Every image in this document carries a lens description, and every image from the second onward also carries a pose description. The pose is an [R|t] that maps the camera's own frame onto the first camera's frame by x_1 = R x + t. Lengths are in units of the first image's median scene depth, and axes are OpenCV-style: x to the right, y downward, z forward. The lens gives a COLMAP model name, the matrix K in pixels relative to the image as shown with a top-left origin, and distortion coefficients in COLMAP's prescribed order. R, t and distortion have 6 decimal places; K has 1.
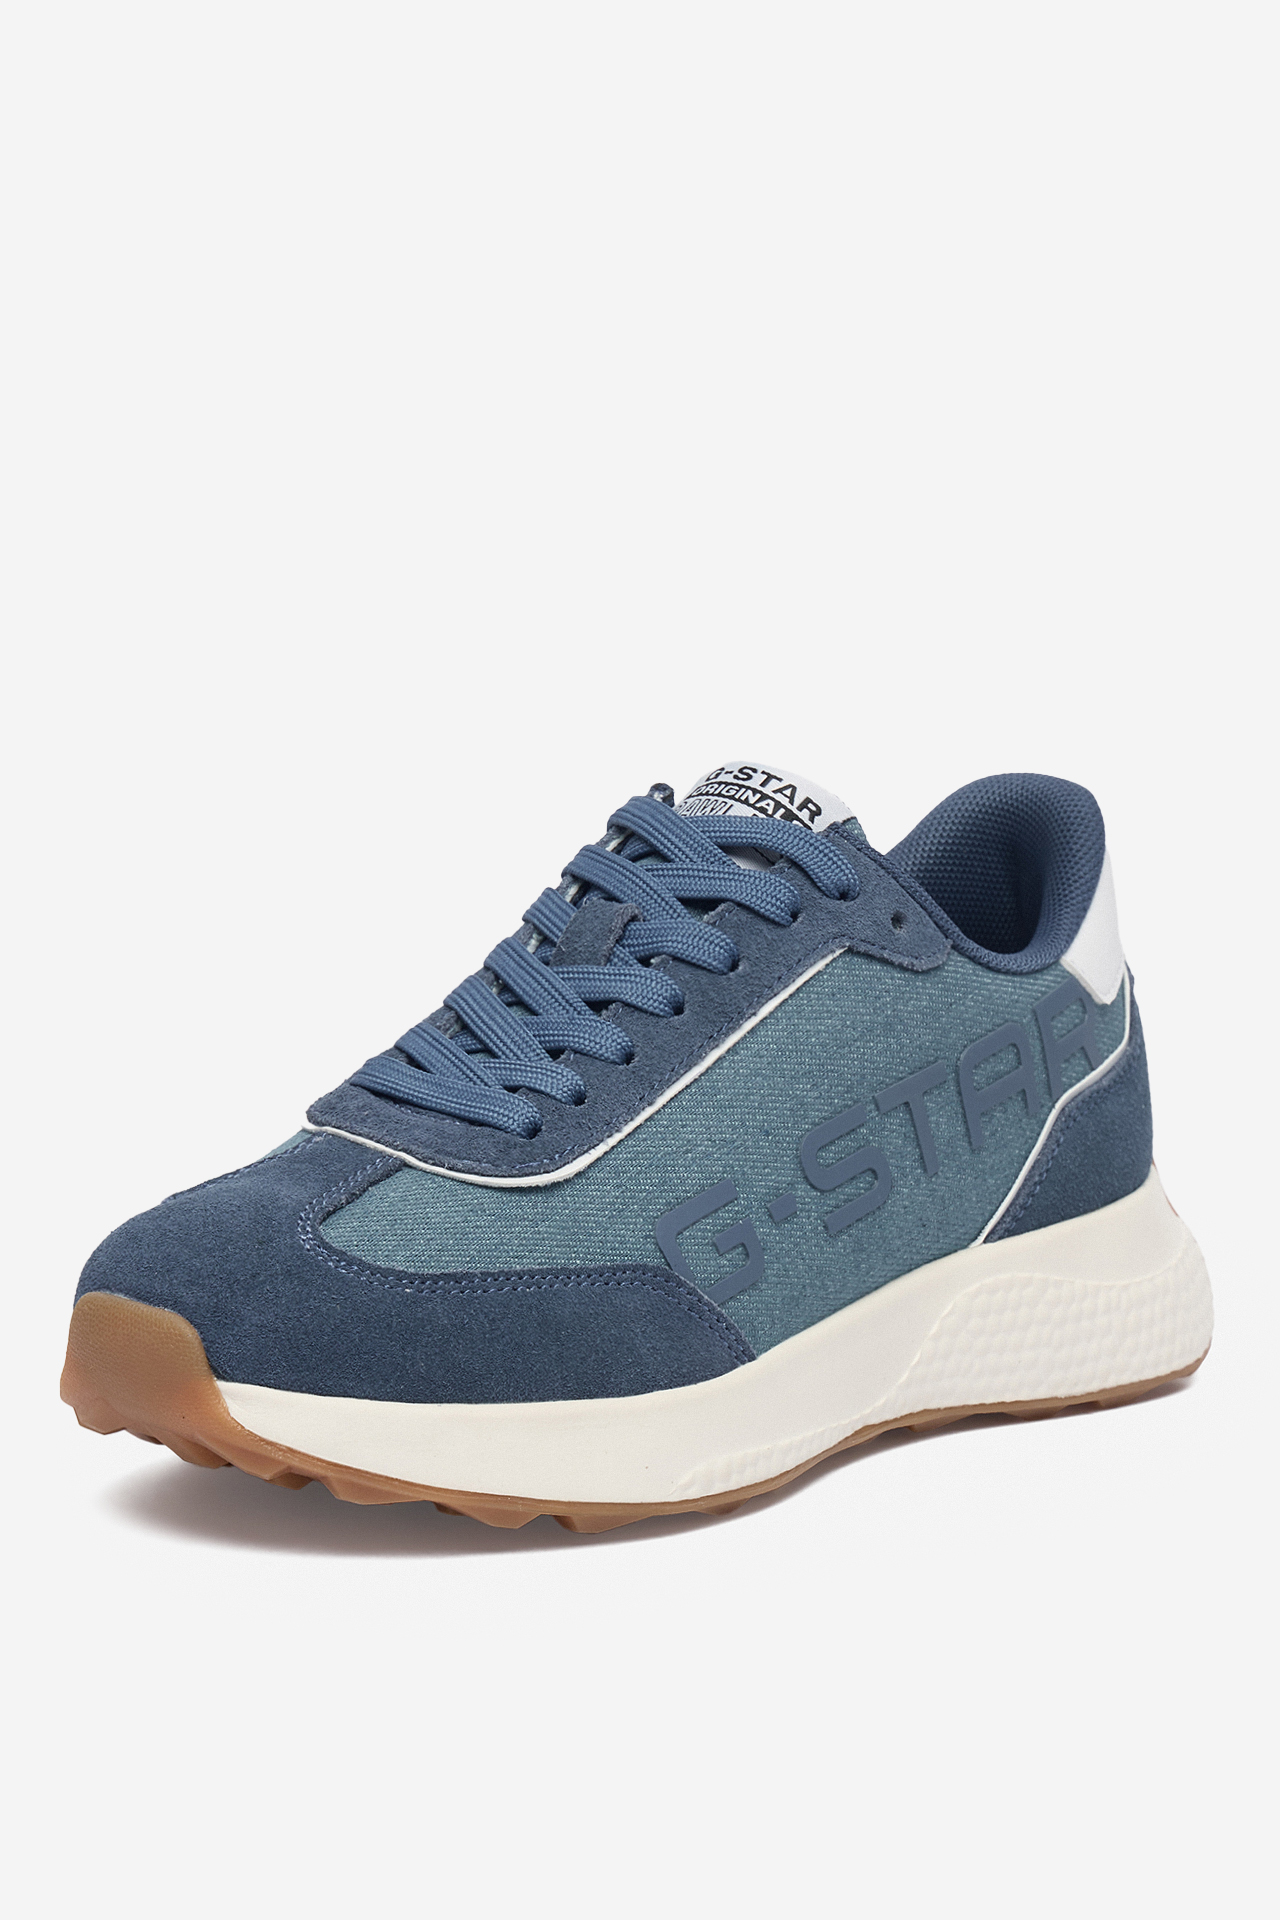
lens RADIAL K [[4821.4, 0, 640.0], [0, 4821.4, 960.0], [0, 0, 1]] dist [0.023599, 0.076186]
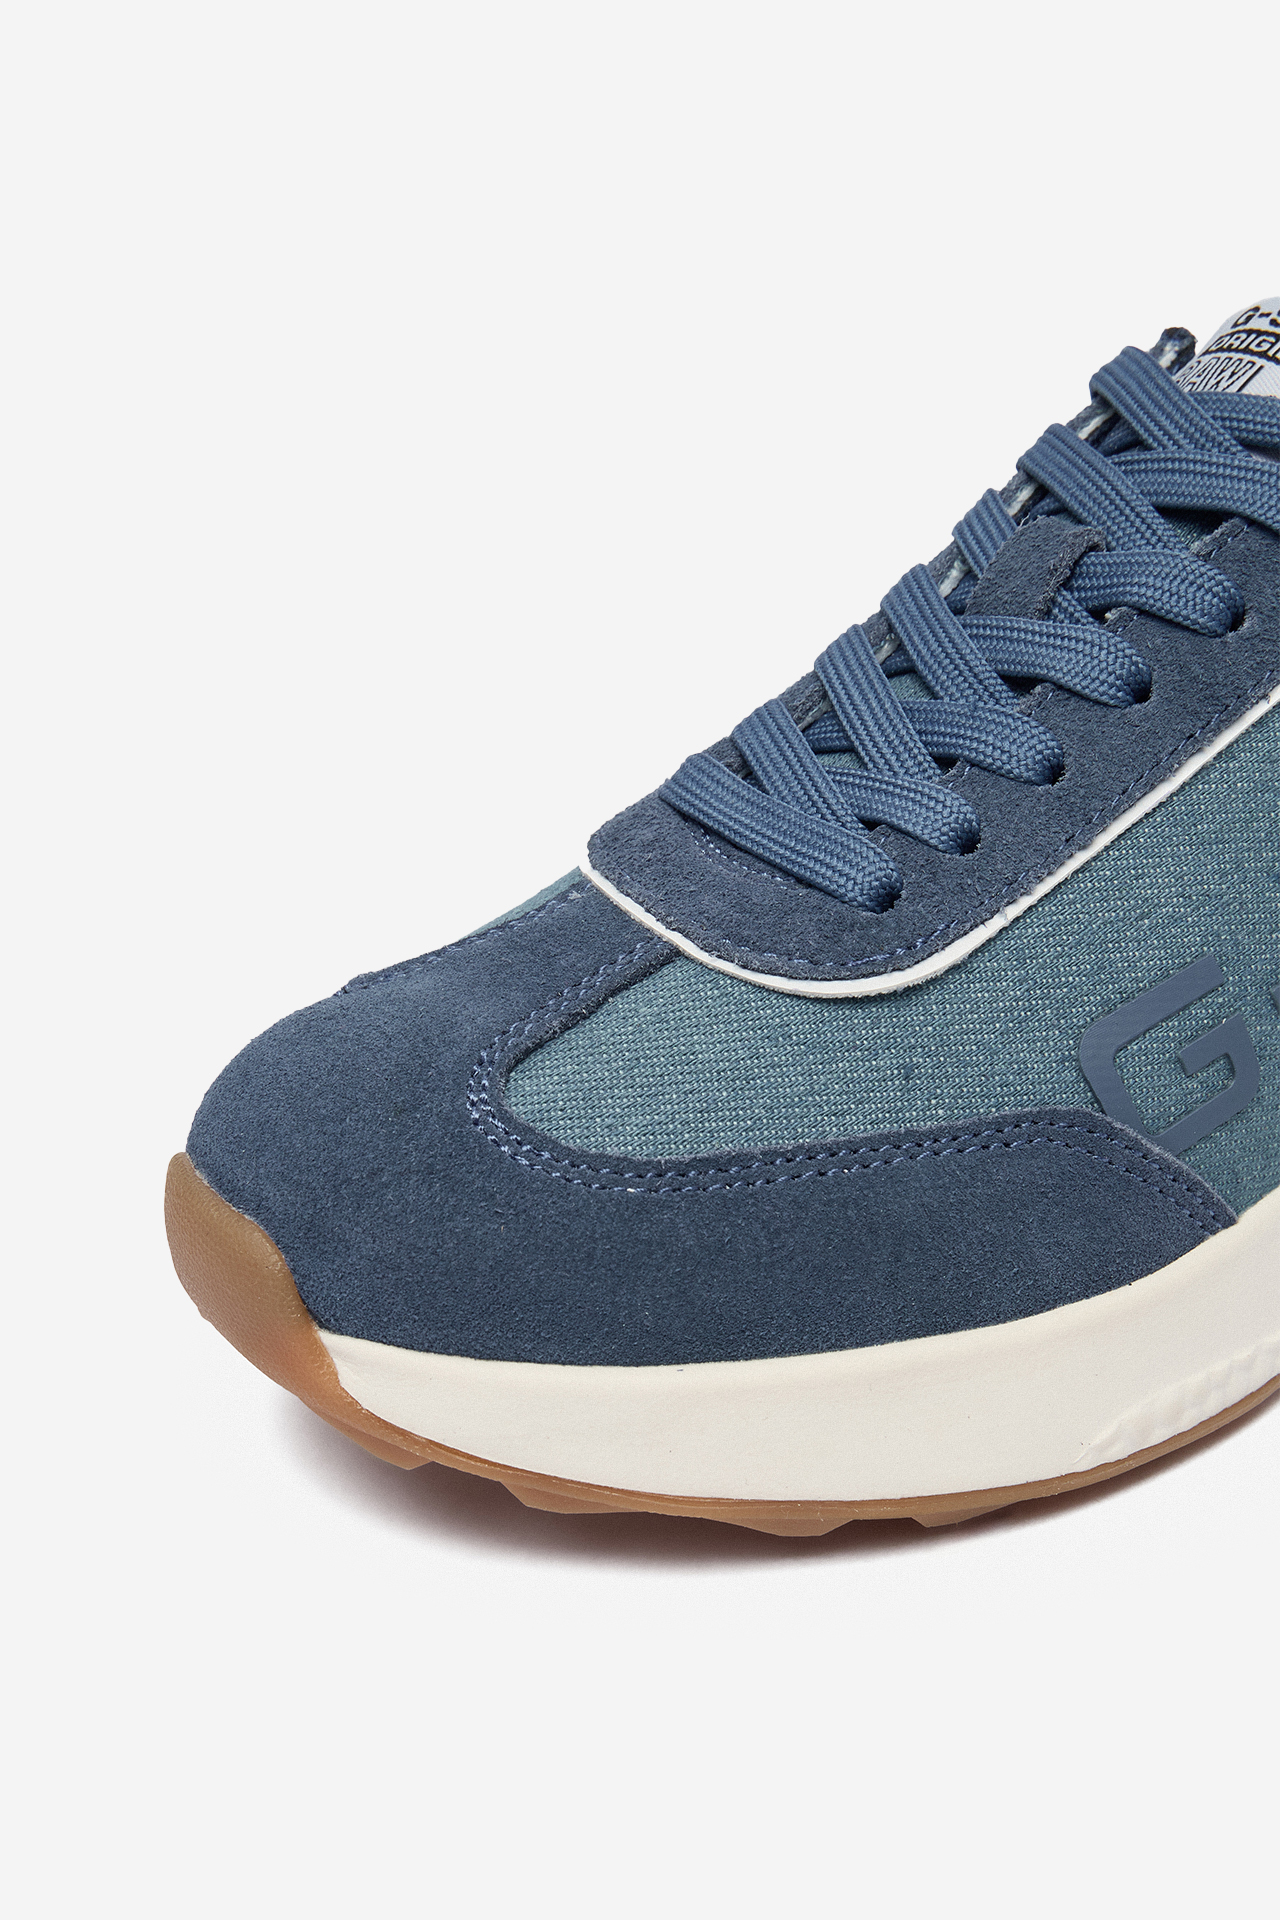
lens RADIAL K [[2497.6, 0, 640.0], [0, 2497.6, 960.0], [0, 0, 1]] dist [-0.035299, -0.054457]
pose [[0.956851, 0.045496, -0.286996, 0.042528], [0.018146, 0.976384, 0.215277, -0.029144], [0.290013, -0.211196, 0.933428, 0.668641]]
